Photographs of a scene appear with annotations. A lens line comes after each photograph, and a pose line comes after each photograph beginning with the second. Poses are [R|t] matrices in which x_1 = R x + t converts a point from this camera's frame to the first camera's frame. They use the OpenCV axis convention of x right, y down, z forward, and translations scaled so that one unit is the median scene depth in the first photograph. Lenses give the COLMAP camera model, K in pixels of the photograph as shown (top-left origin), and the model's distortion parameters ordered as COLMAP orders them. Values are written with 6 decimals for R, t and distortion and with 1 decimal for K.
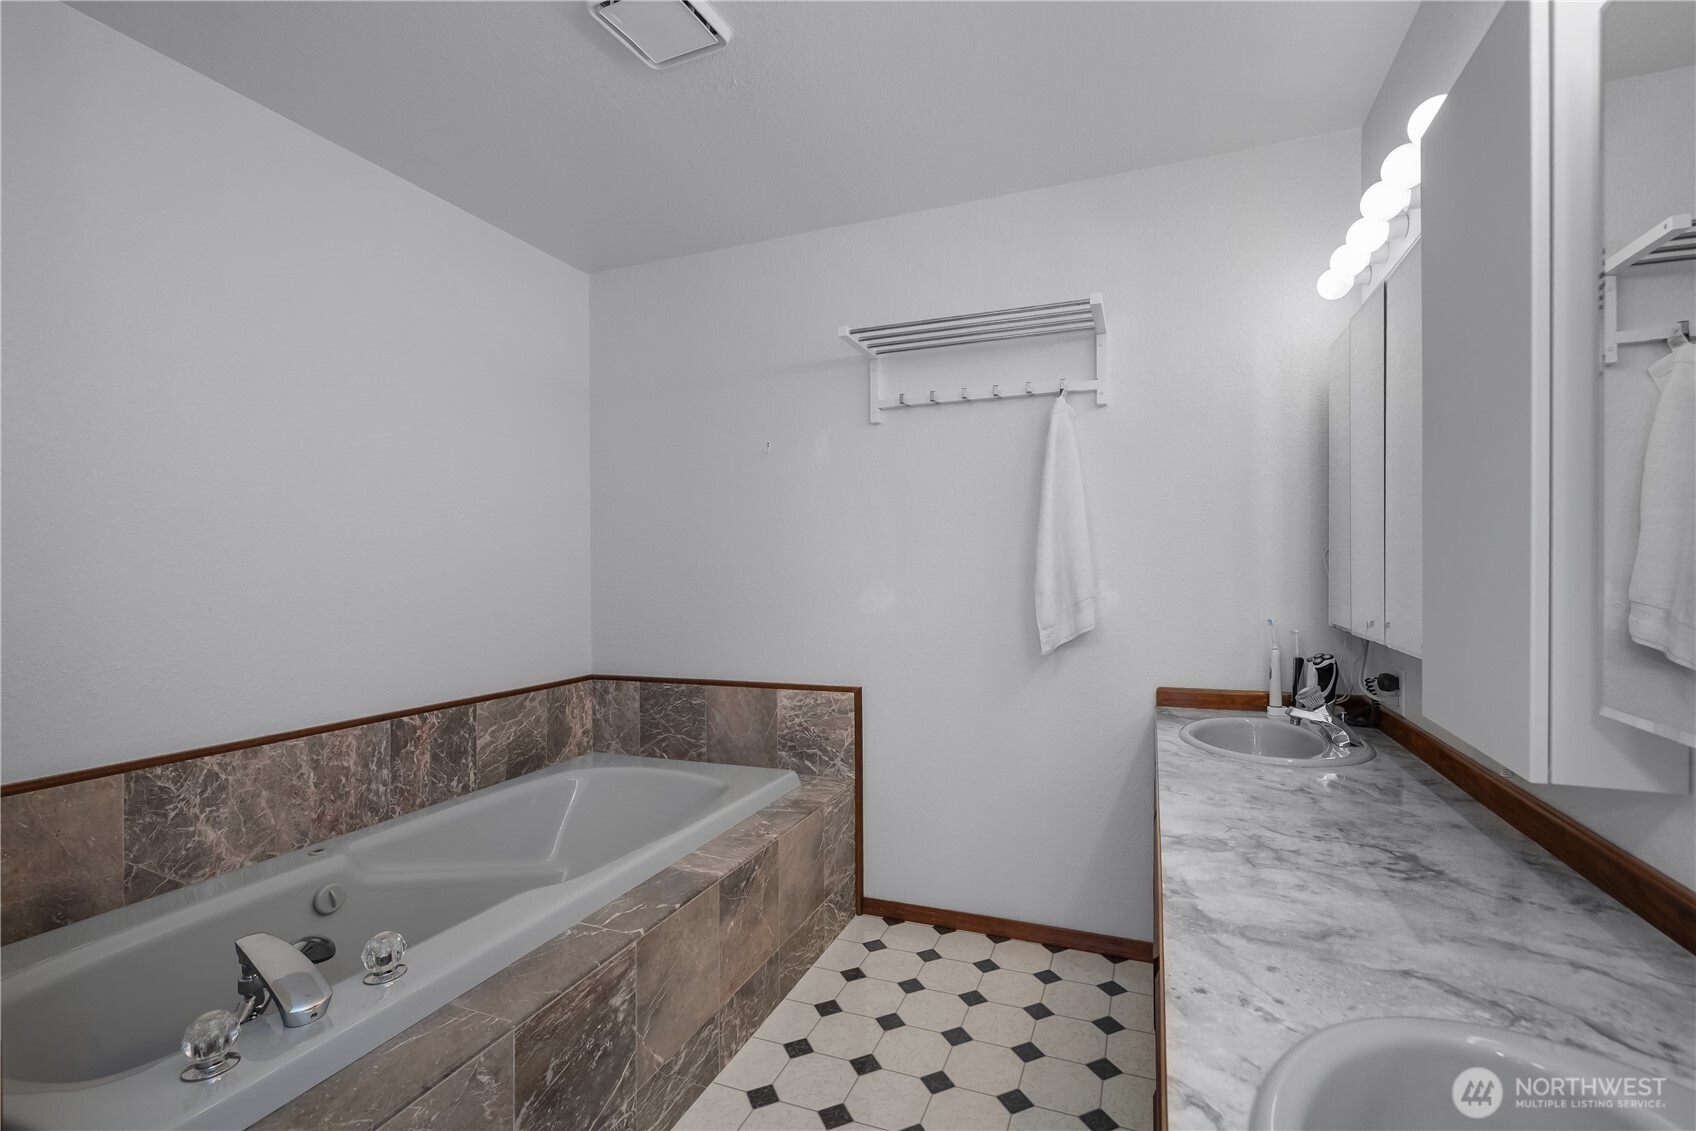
lens RADIAL K [[728.4, 0, 881.6], [0, 728.4, 571.6], [0, 0, 1]] dist [0.002826, 0.001187]
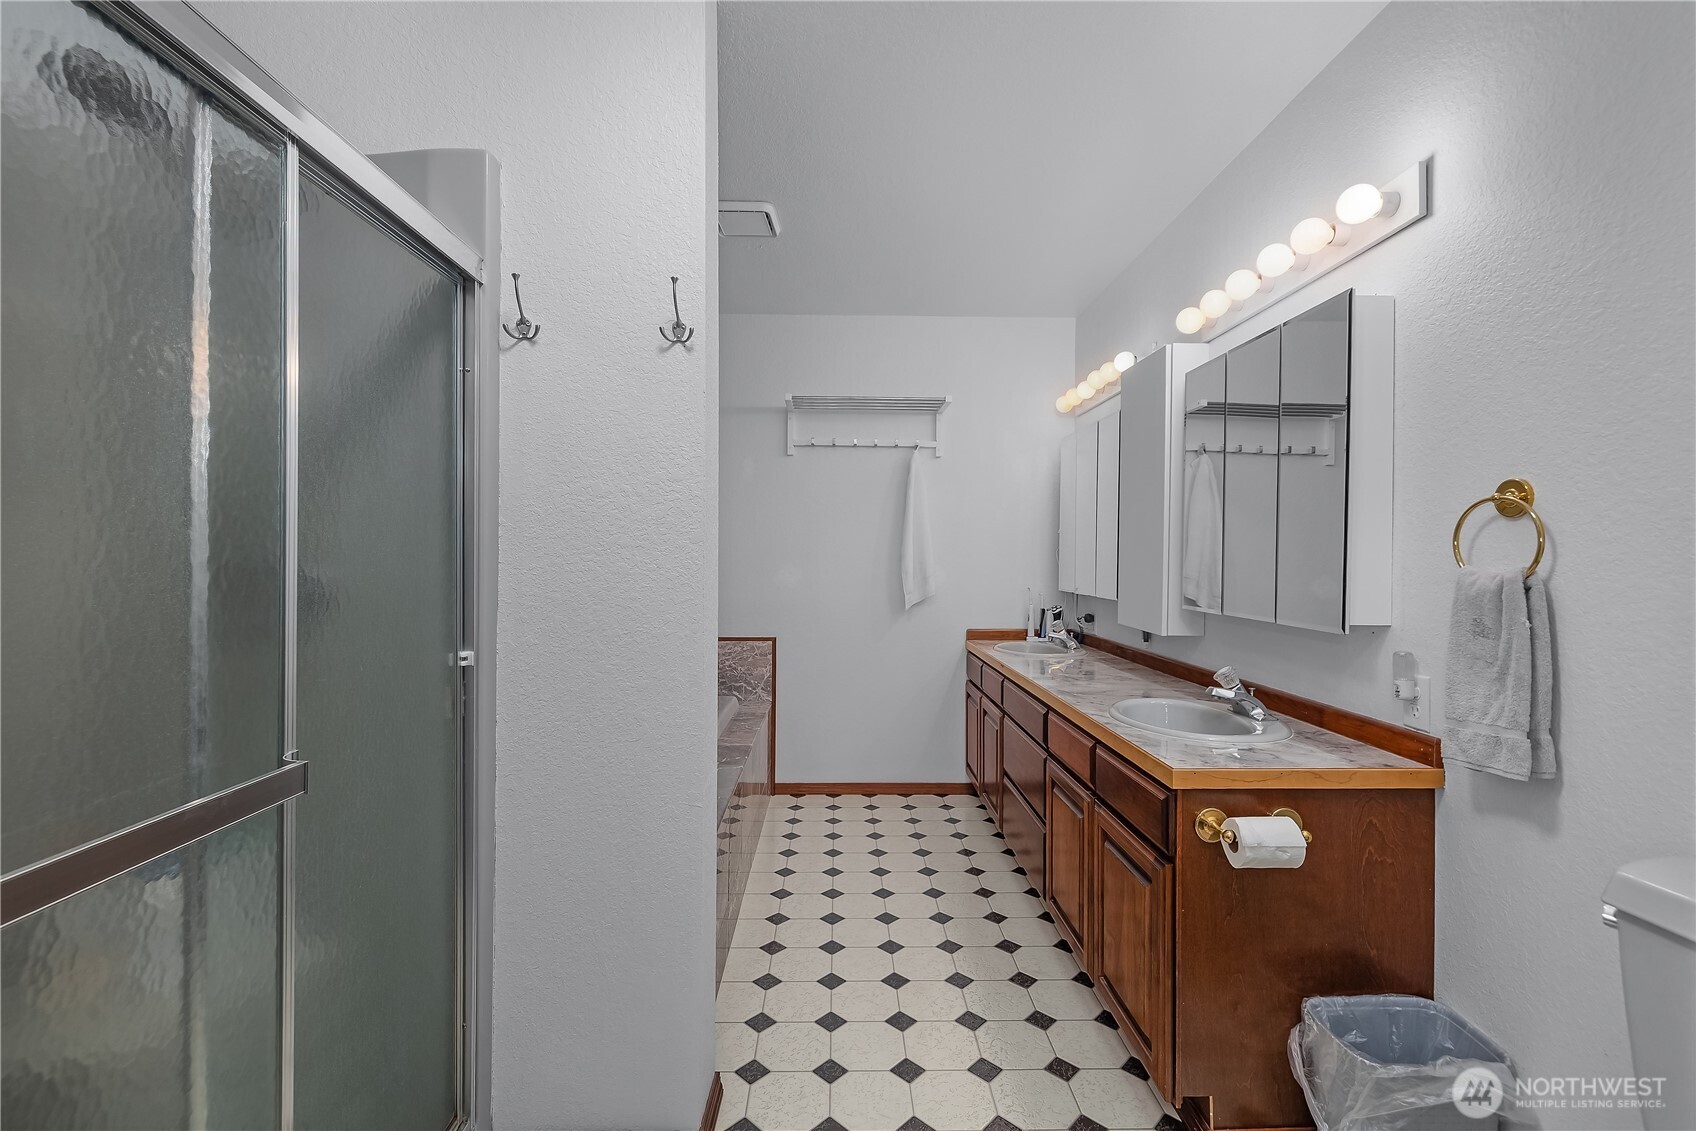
lens RADIAL K [[728.4, 0, 846.2], [0, 728.4, 563.2], [0, 0, 1]] dist [0.002826, 0.001187]
pose [[0.928202, 0.012579, 0.371865, -0.476698], [-0.014078, 0.999900, 0.001315, 0.009394], [-0.371811, -0.006456, 0.928286, -0.421874]]
